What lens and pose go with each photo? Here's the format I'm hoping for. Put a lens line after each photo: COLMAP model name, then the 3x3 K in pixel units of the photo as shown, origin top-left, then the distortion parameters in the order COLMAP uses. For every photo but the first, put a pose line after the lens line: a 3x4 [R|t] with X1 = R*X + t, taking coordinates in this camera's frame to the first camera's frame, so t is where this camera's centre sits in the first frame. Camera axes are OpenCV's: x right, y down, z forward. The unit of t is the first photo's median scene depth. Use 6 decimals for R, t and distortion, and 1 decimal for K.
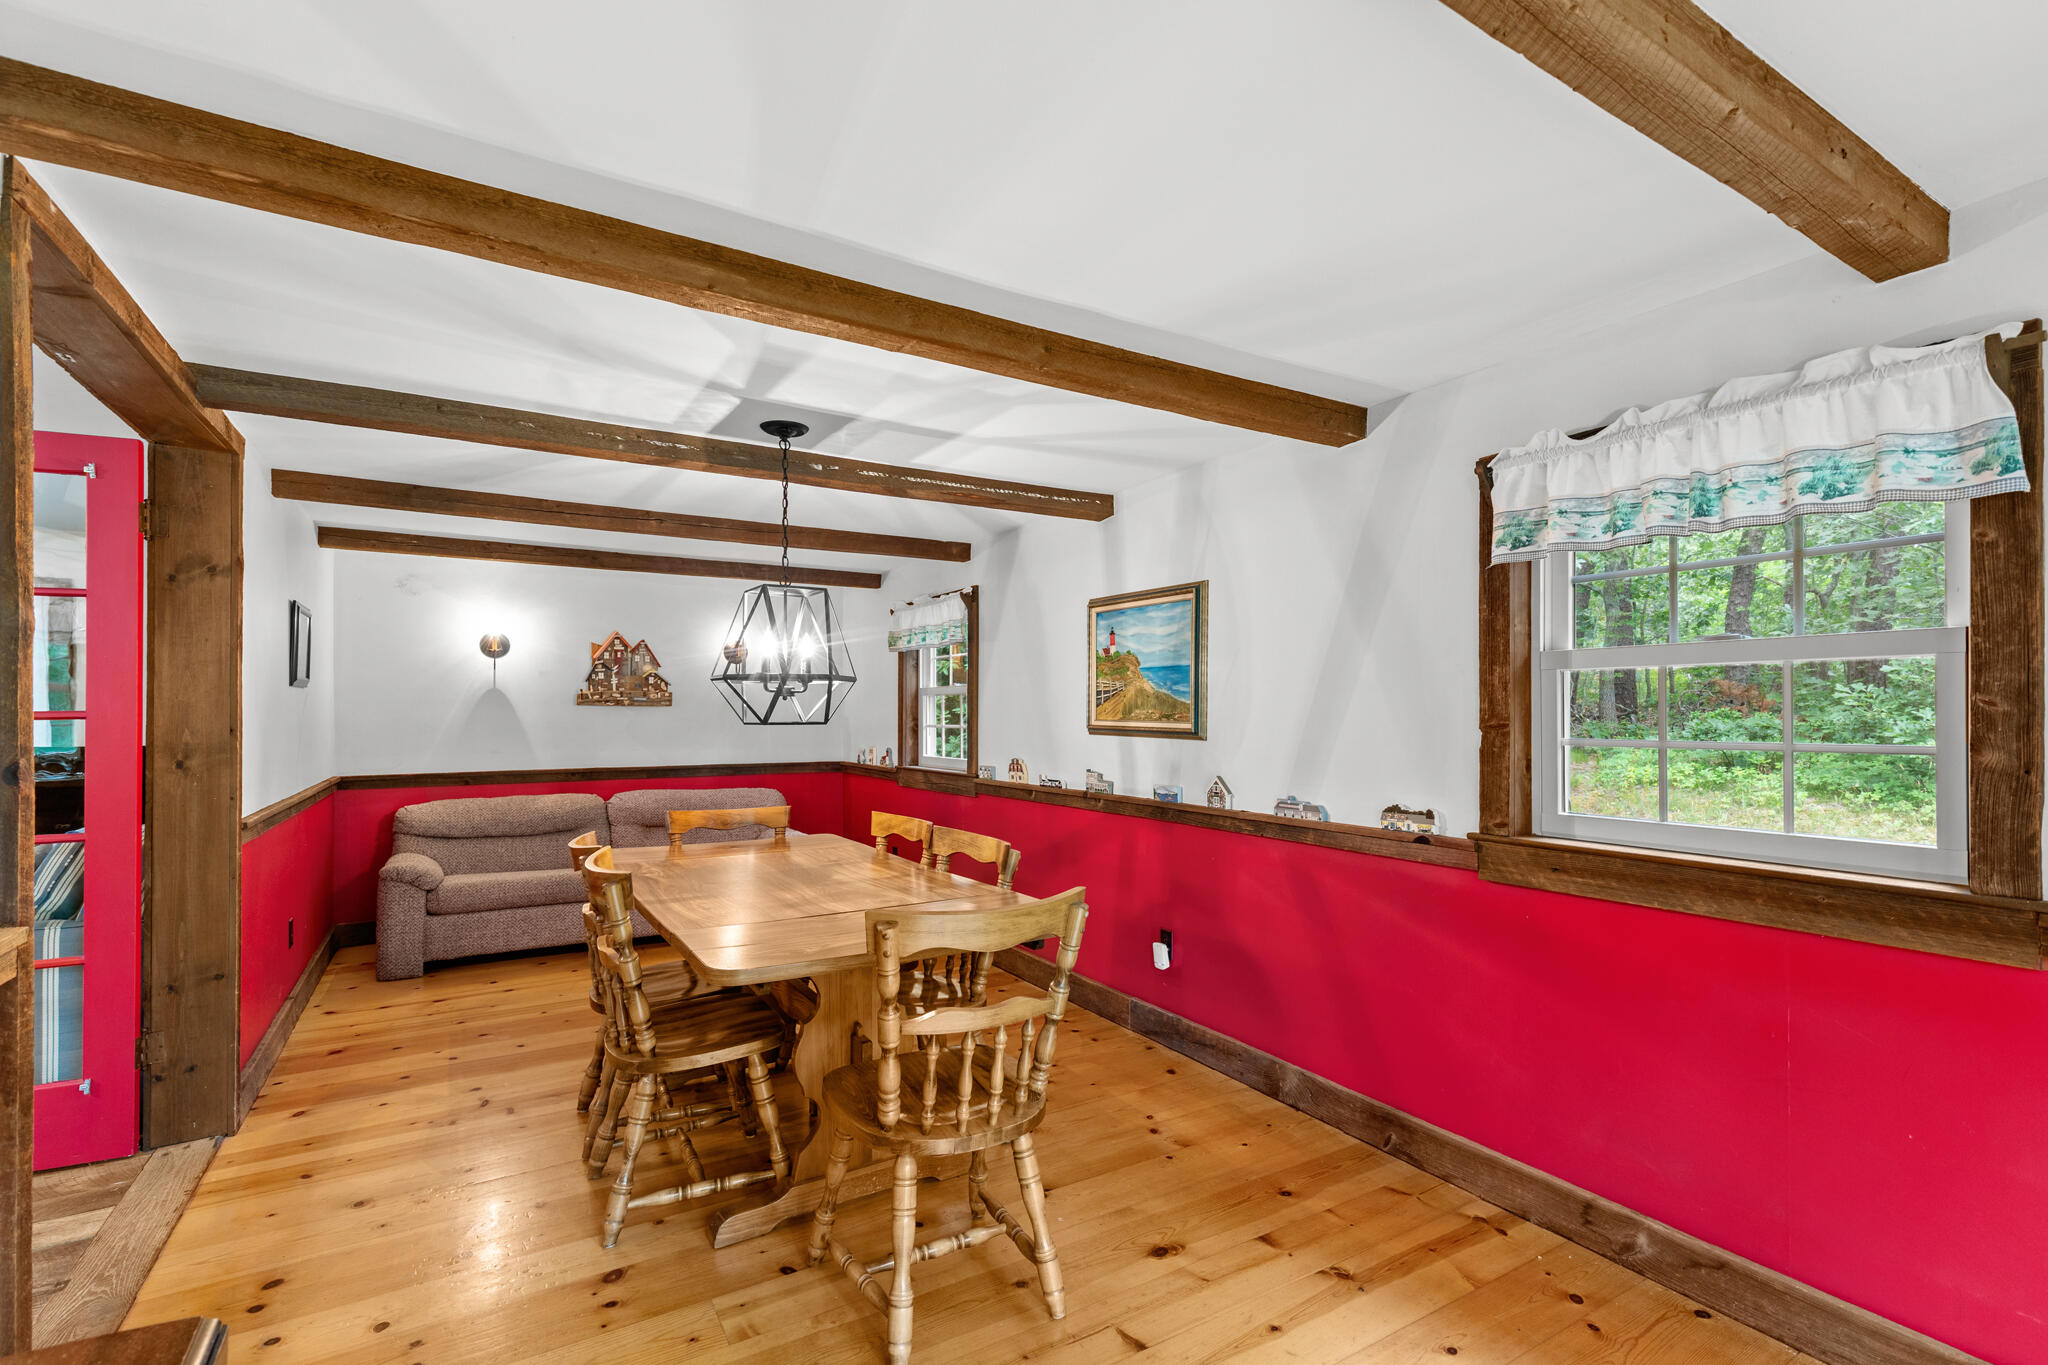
lens RADIAL K [[918.4, 0, 1030.1], [0, 918.4, 698.2], [0, 0, 1]] dist [0.002948, -0.000340]
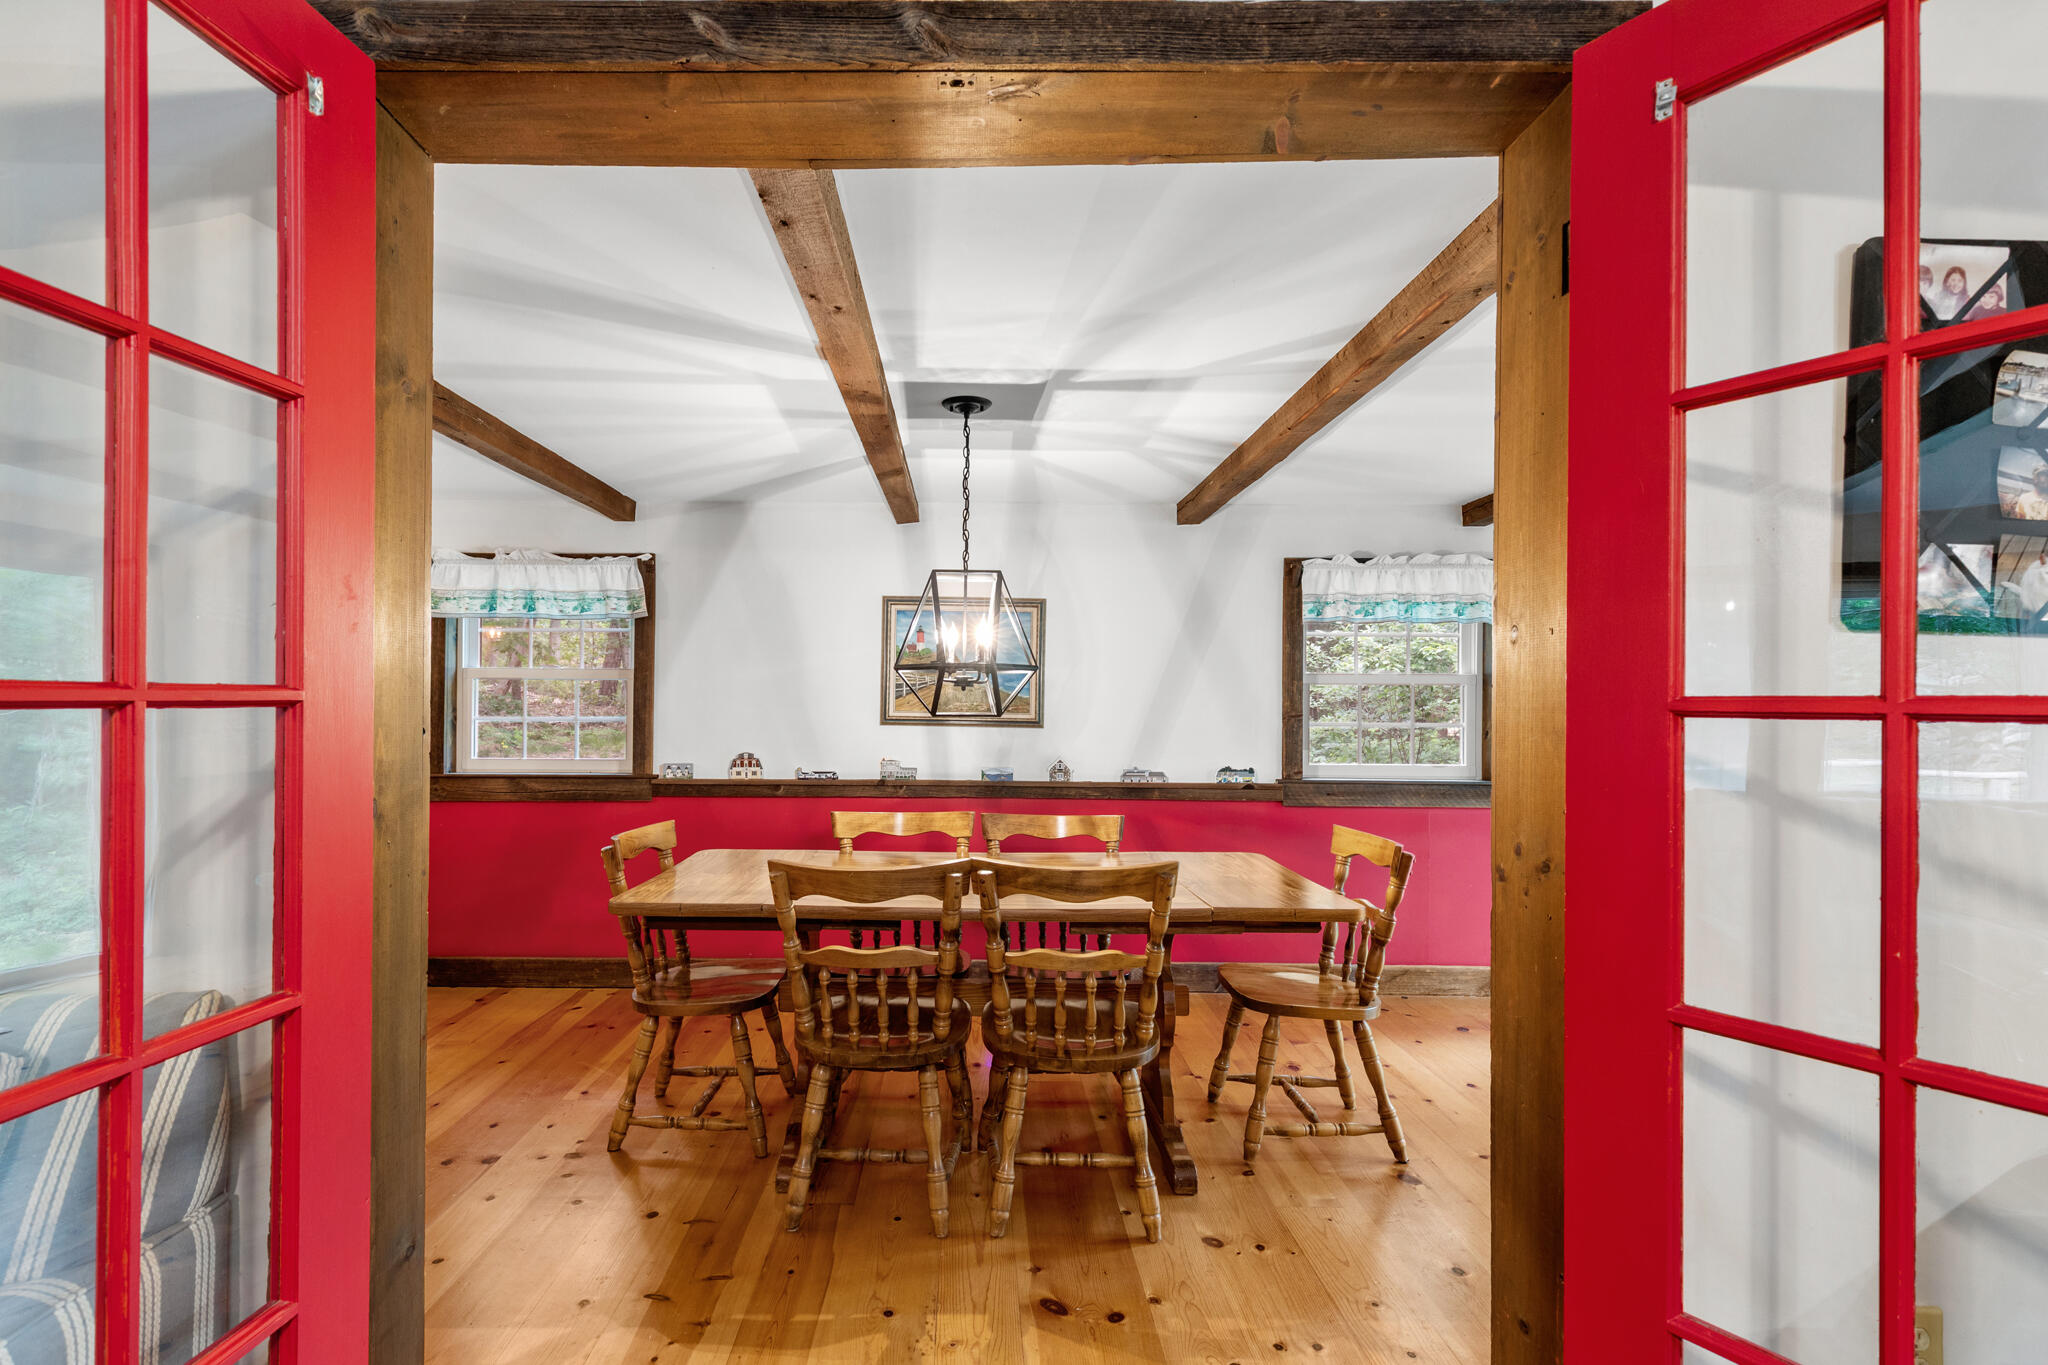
lens RADIAL K [[950.1, 0, 969.1], [0, 950.1, 695.1], [0, 0, 1]] dist [0.019858, -0.000097]
pose [[0.525510, 0.014797, 0.850659, -0.931525], [-0.022791, 0.999735, -0.003311, 0.007806], [-0.850482, -0.017647, 0.525708, 0.403729]]
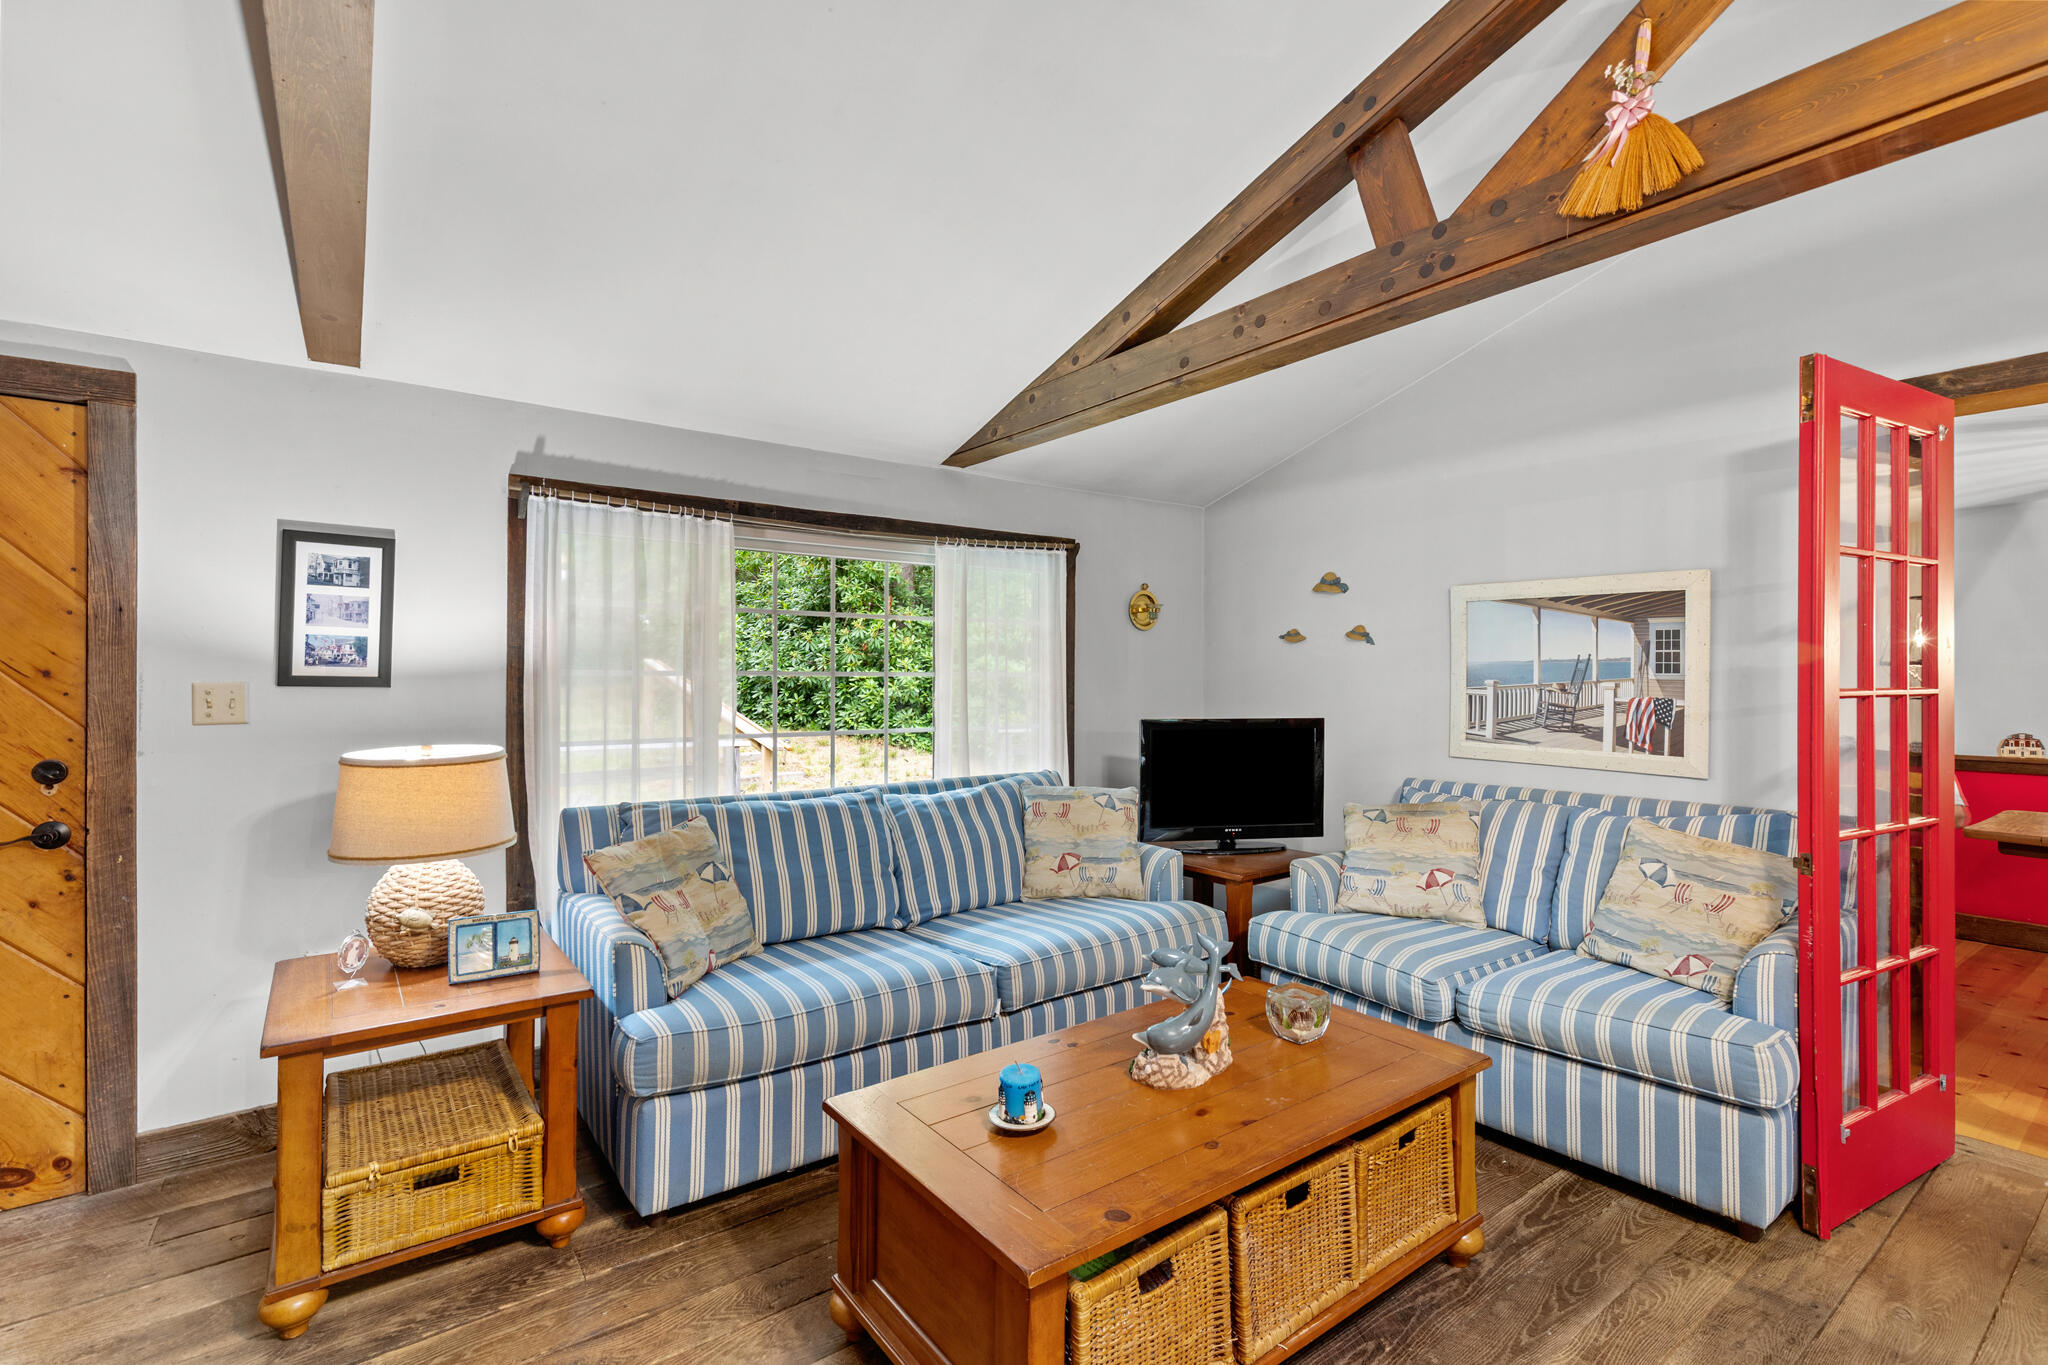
lens RADIAL K [[926.0, 0, 1029.4], [0, 926.0, 678.4], [0, 0, 1]] dist [0.005902, -0.000184]
pose [[0.996953, 0.005657, 0.077800, -1.537373], [-0.006937, 0.999845, 0.016193, -0.004161], [-0.077696, -0.016683, 0.996838, 0.094416]]
